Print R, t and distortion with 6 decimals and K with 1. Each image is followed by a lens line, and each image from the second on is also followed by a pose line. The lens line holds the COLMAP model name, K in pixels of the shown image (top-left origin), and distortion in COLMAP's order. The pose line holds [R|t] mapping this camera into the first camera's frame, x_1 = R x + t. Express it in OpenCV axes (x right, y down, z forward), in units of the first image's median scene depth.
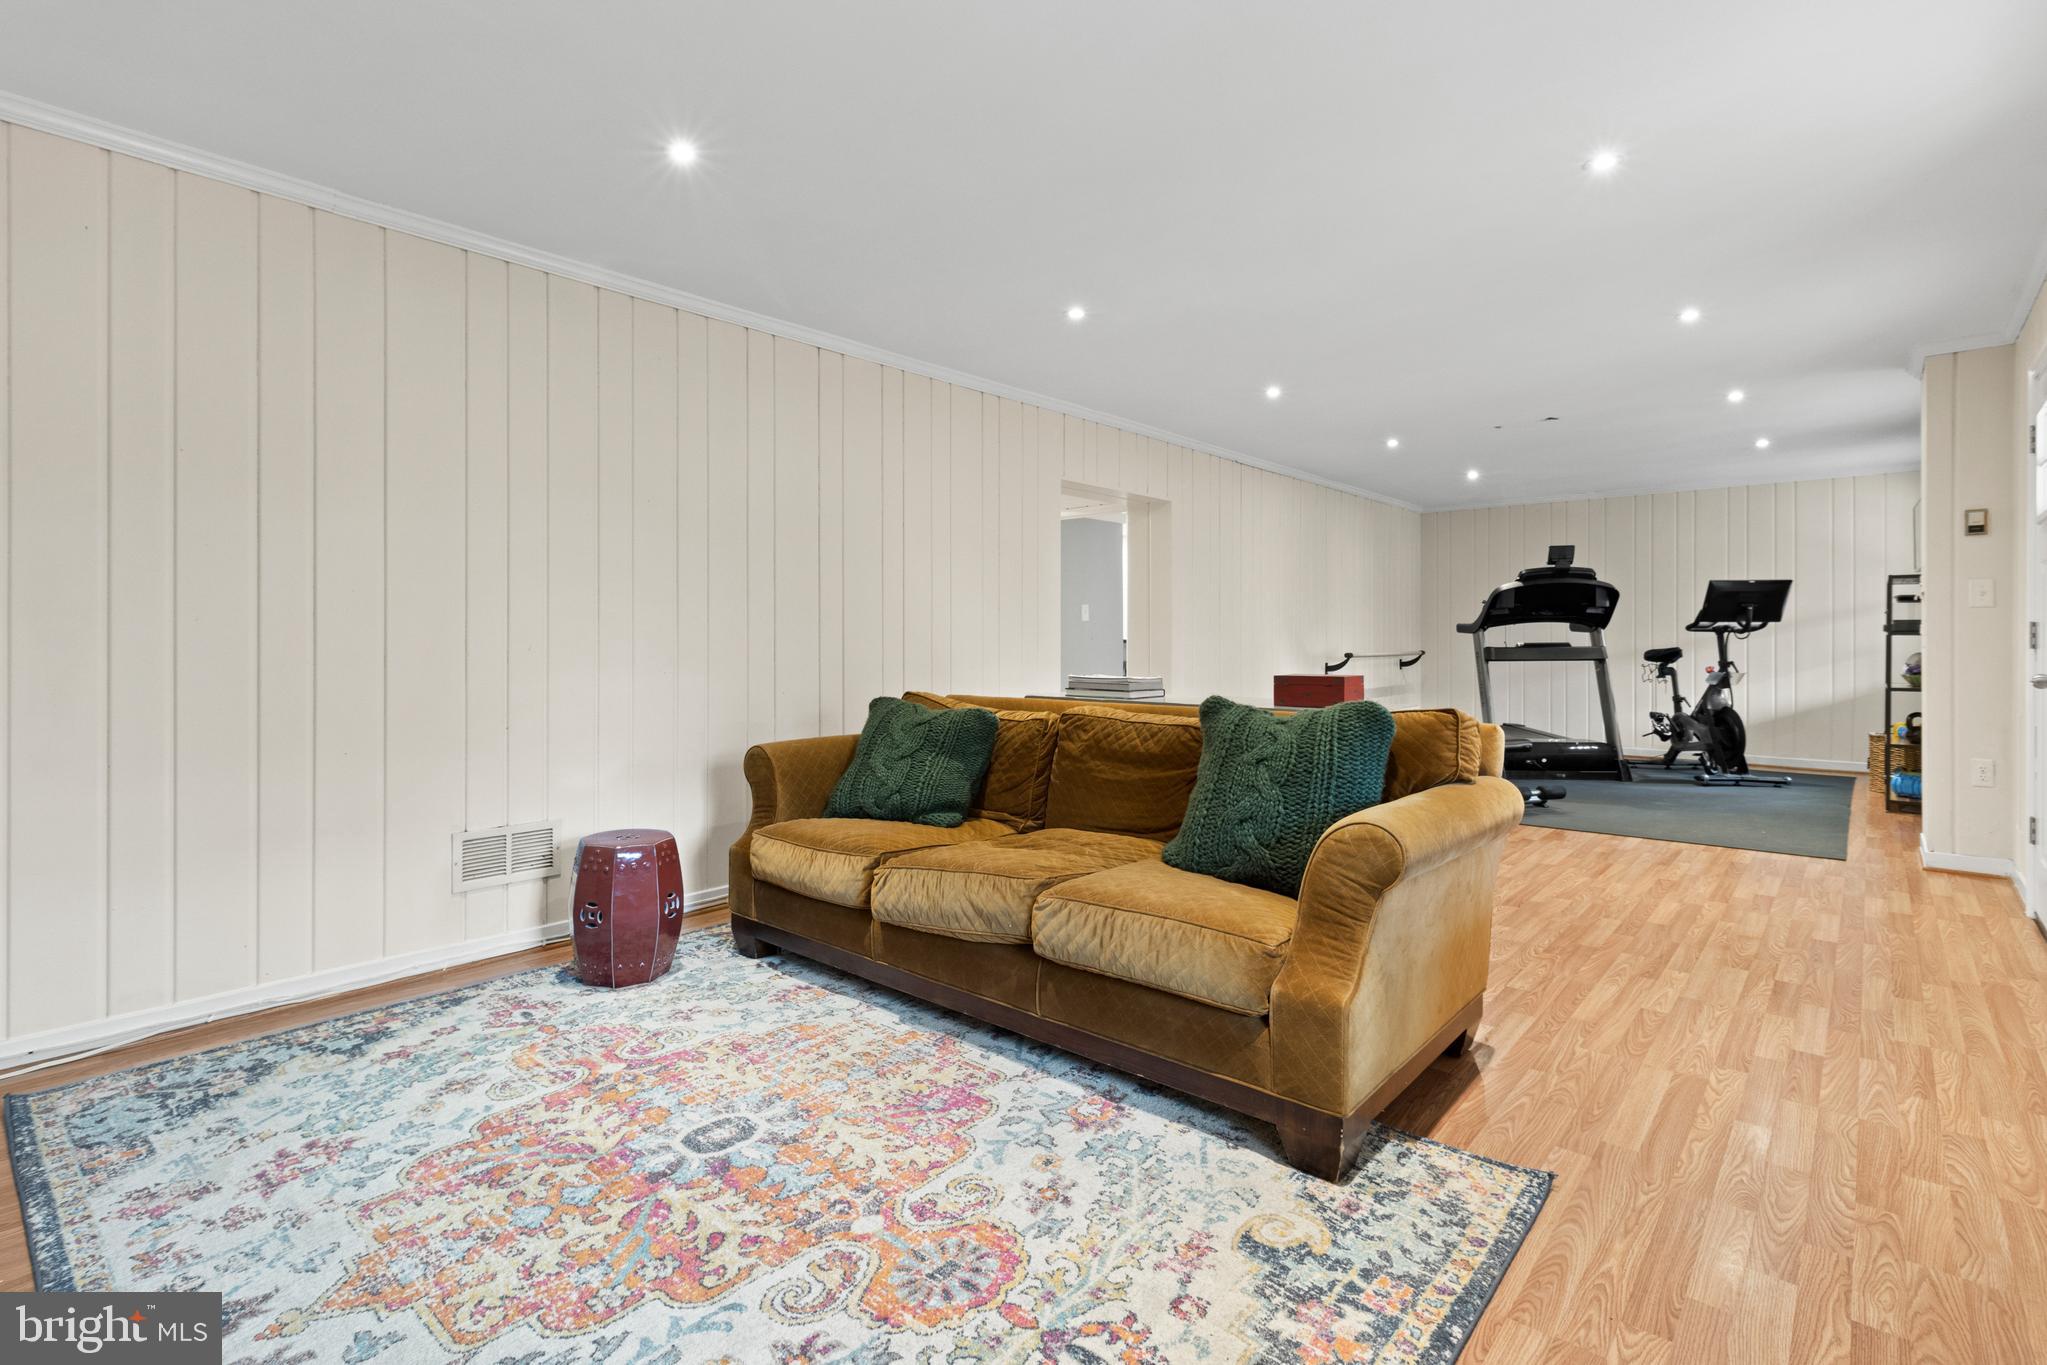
lens RADIAL K [[961.4, 0, 1015.9], [0, 961.4, 644.3], [0, 0, 1]] dist [-0.001850, -0.000028]
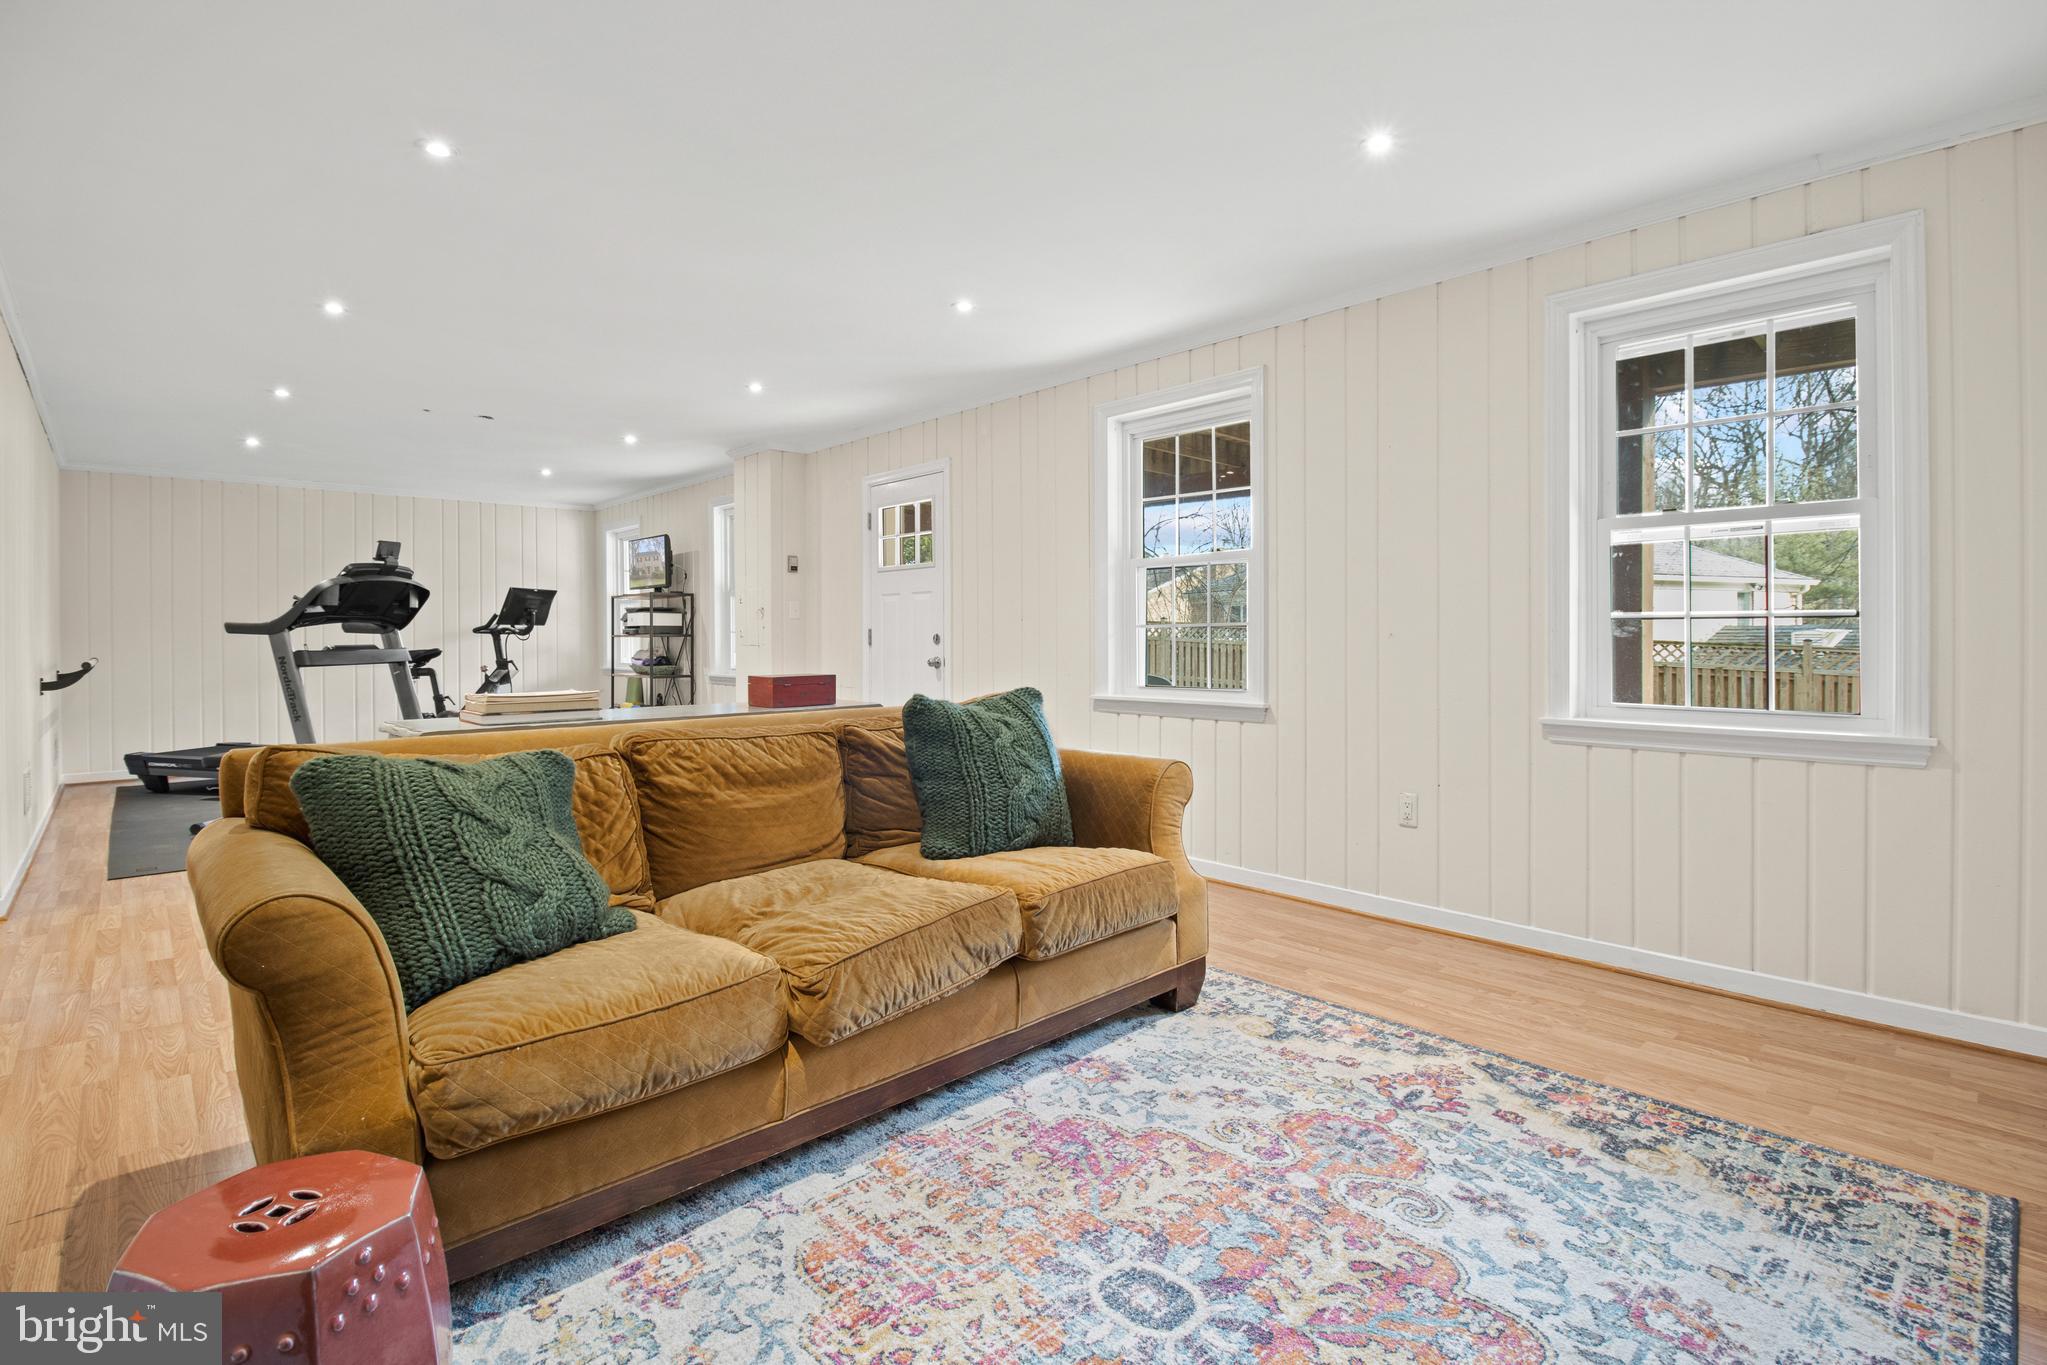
lens RADIAL K [[961.4, 0, 1015.9], [0, 961.4, 644.3], [0, 0, 1]] dist [-0.001850, -0.000028]
pose [[0.092769, -0.007629, 0.995658, -1.001388], [0.008672, 0.999939, 0.006854, -0.009824], [-0.995650, 0.007998, 0.092830, 0.966139]]
